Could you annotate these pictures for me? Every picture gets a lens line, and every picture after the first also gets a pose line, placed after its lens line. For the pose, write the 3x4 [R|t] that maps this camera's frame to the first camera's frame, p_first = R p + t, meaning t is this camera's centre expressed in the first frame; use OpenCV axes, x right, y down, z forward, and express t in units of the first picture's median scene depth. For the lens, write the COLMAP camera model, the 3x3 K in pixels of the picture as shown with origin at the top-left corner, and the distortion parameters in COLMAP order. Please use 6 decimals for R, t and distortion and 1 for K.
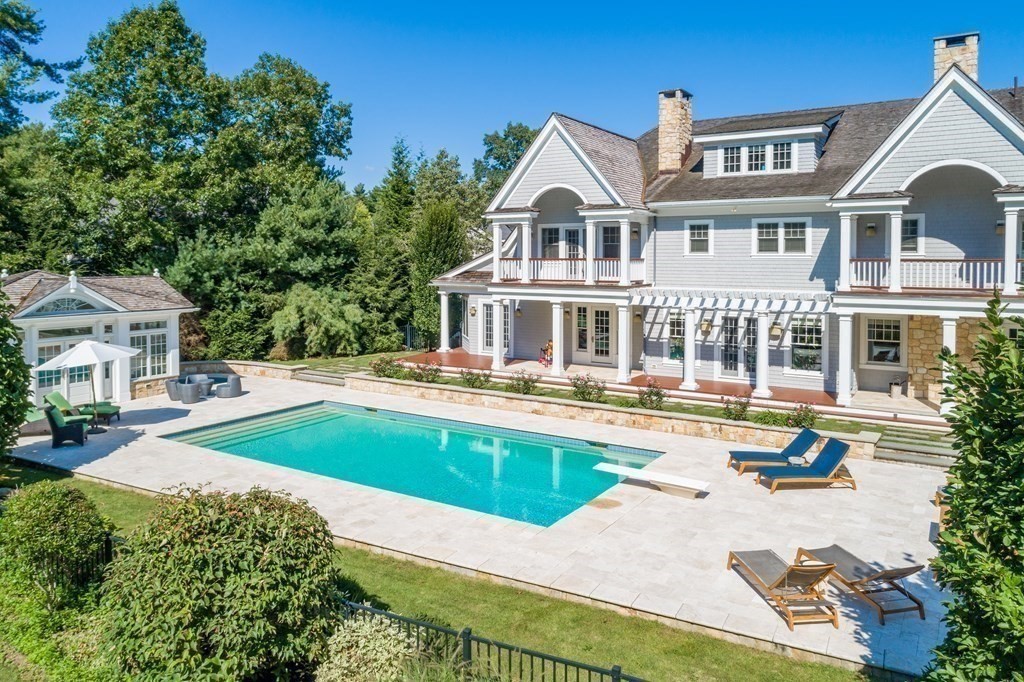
lens RADIAL K [[728.4, 0, 500.1], [0, 728.4, 337.9], [0, 0, 1]] dist [-0.002037, -0.000893]
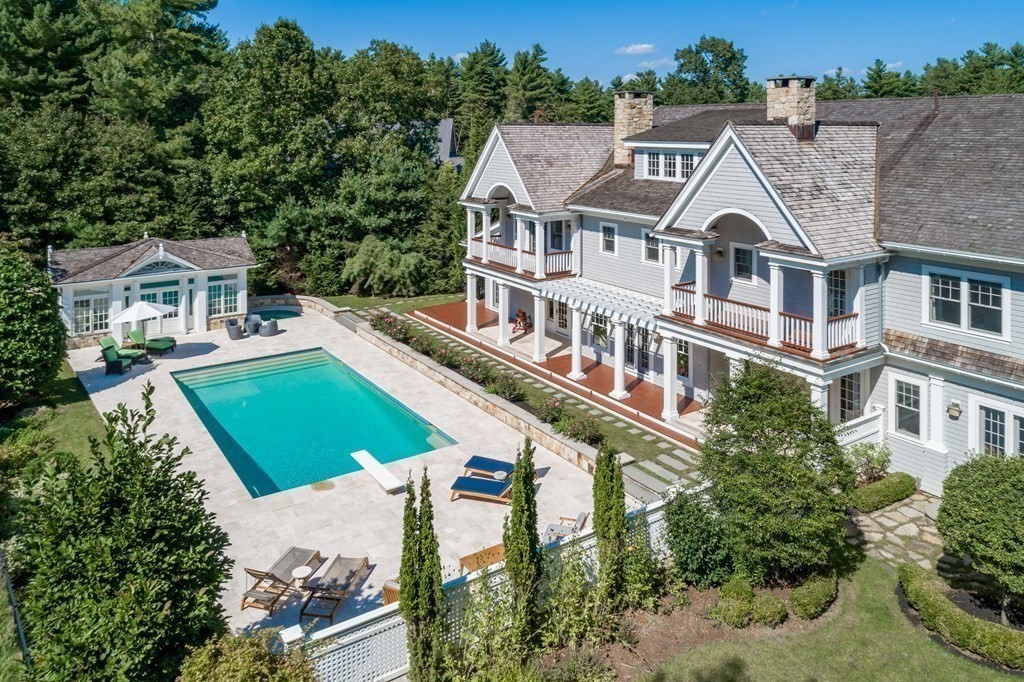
lens RADIAL K [[742.9, 0, 513.0], [0, 742.9, 211.7], [0, 0, 1]] dist [-0.004993, 0.000109]
pose [[0.920656, 0.045152, -0.387755, 0.521420], [-0.044566, 0.998951, 0.010509, -0.167239], [0.387823, 0.007606, 0.921703, -0.079665]]
